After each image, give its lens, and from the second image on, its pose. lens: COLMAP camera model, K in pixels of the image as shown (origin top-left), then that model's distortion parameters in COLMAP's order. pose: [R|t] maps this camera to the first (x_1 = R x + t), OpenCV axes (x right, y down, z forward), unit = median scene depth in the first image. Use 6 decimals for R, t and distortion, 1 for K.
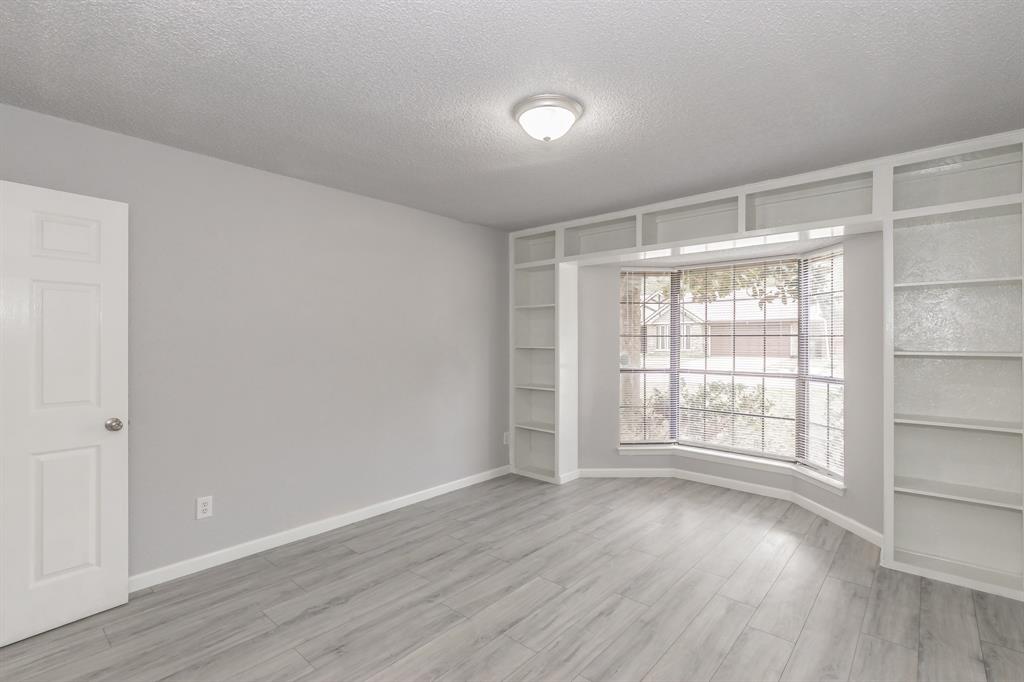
lens RADIAL K [[479.3, 0, 507.1], [0, 479.3, 342.2], [0, 0, 1]] dist [0.004089, 0.000315]
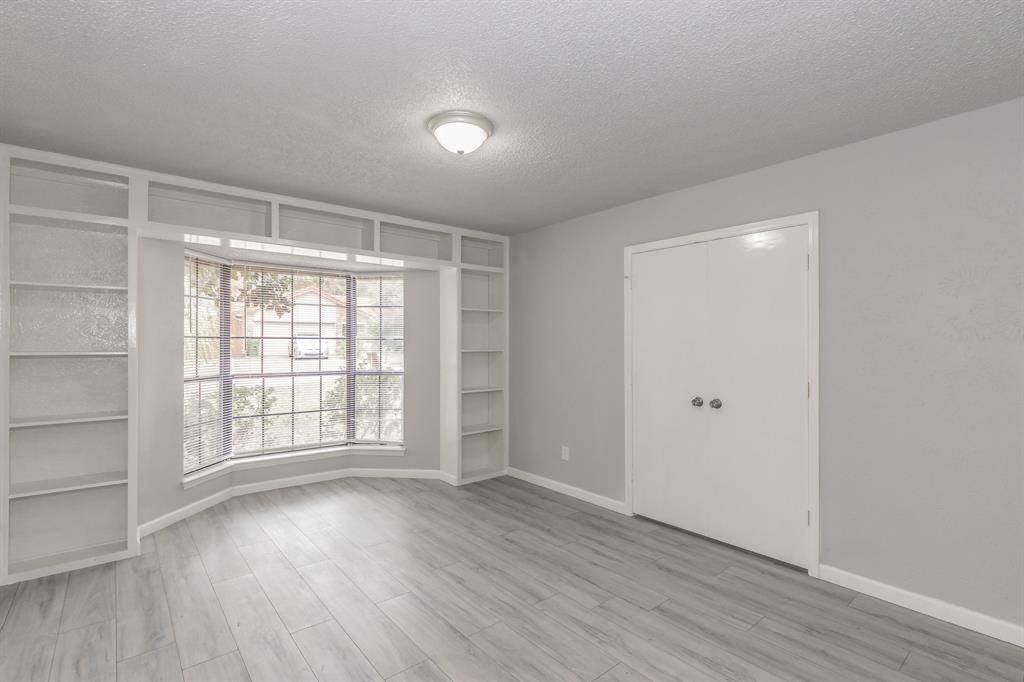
lens RADIAL K [[479.3, 0, 509.3], [0, 479.3, 341.4], [0, 0, 1]] dist [0.004089, 0.000315]
pose [[0.148878, 0.008555, 0.988819, -0.646167], [0.005025, 0.999943, -0.009408, 0.006807], [-0.988843, 0.006369, 0.148826, 0.506753]]
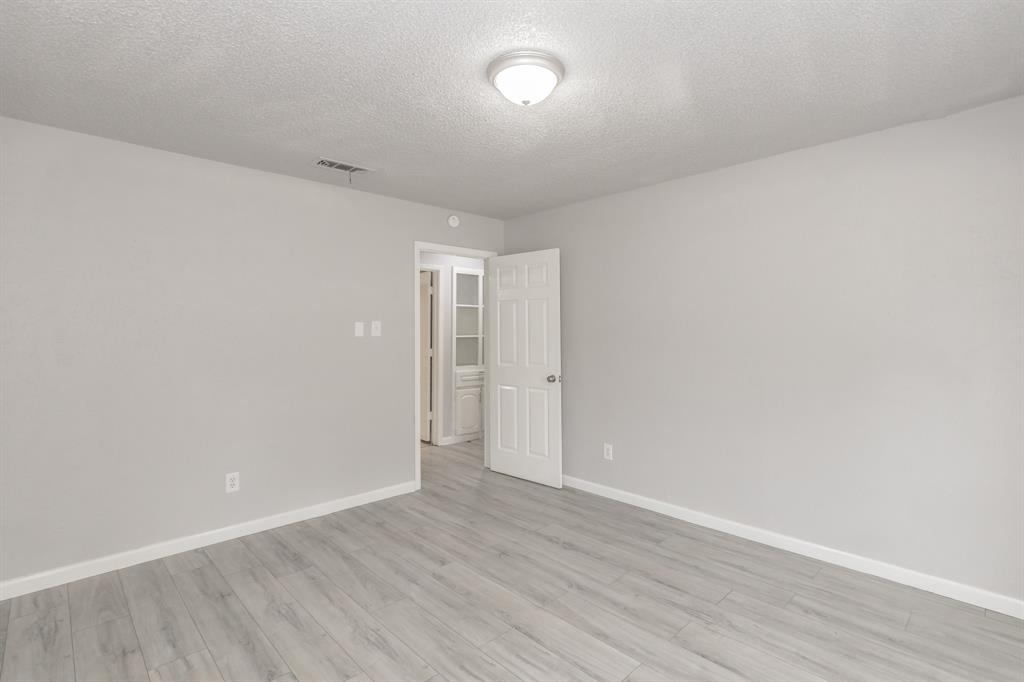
lens RADIAL K [[479.3, 0, 506.0], [0, 479.3, 335.5], [0, 0, 1]] dist [0.004089, 0.000315]
pose [[-0.073647, 0.007524, -0.997256, 0.633635], [-0.005068, 0.999956, 0.007919, 0.006033], [0.997272, 0.005637, -0.073606, 0.699543]]
